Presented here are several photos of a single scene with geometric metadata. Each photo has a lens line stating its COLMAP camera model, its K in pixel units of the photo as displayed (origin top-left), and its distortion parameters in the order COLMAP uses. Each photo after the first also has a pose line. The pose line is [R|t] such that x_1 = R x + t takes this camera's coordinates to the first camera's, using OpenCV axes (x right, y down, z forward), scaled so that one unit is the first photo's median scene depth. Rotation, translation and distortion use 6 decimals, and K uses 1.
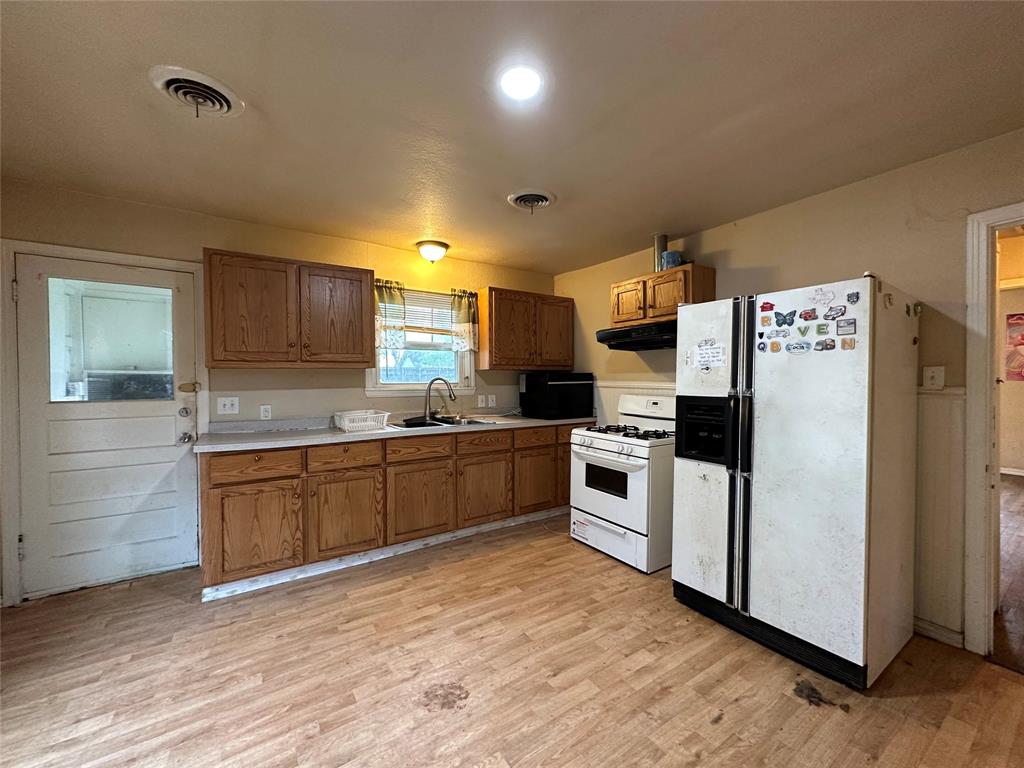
lens RADIAL K [[406.7, 0, 513.5], [0, 406.7, 384.1], [0, 0, 1]] dist [-0.002901, 0.000749]
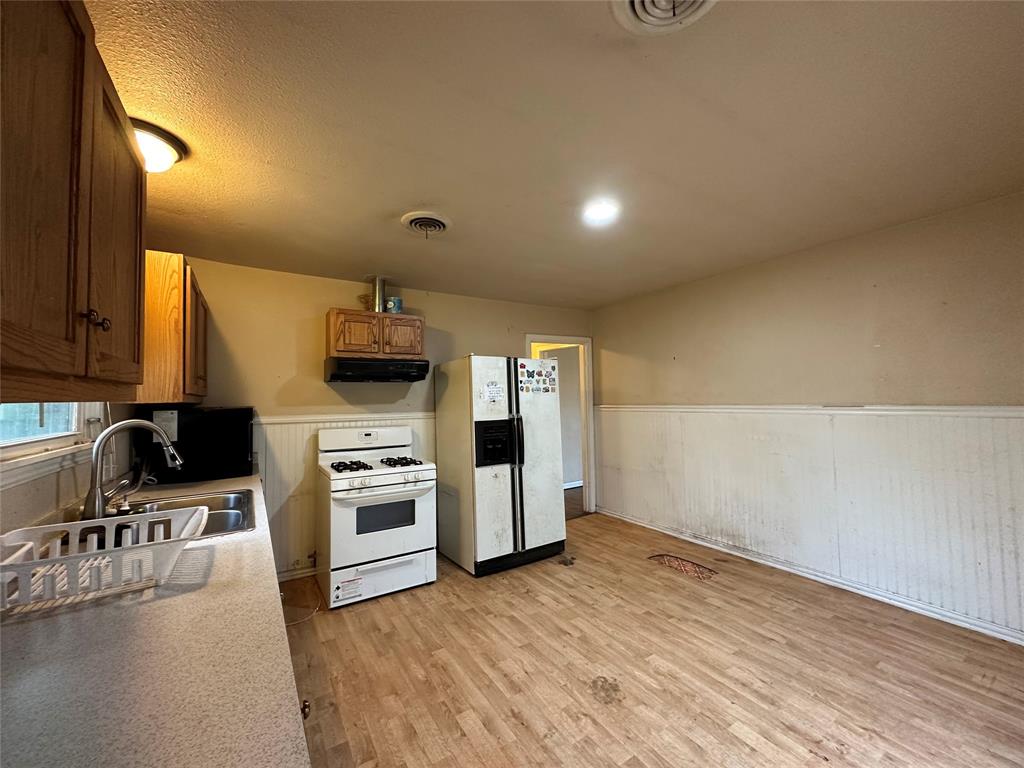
lens RADIAL K [[406.7, 0, 512.4], [0, 406.7, 383.0], [0, 0, 1]] dist [-0.002901, 0.000749]
pose [[0.021679, 0.041617, 0.998898, -0.909415], [0.035150, 0.998484, -0.042363, -0.035697], [-0.999147, 0.036029, 0.020184, 0.816257]]
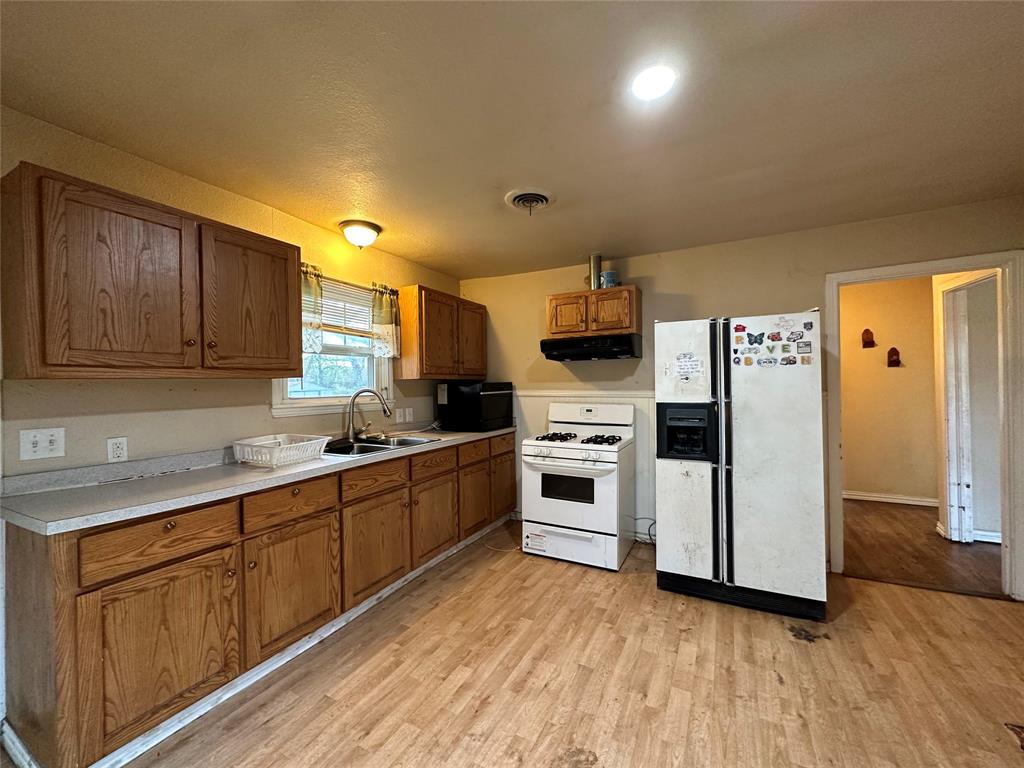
lens RADIAL K [[406.7, 0, 512.8], [0, 406.7, 383.9], [0, 0, 1]] dist [-0.002901, 0.000749]
pose [[0.877243, -0.007797, 0.479984, -0.458900], [0.017615, 0.999718, -0.015955, -0.012013], [-0.479724, 0.022451, 0.877132, 0.206461]]
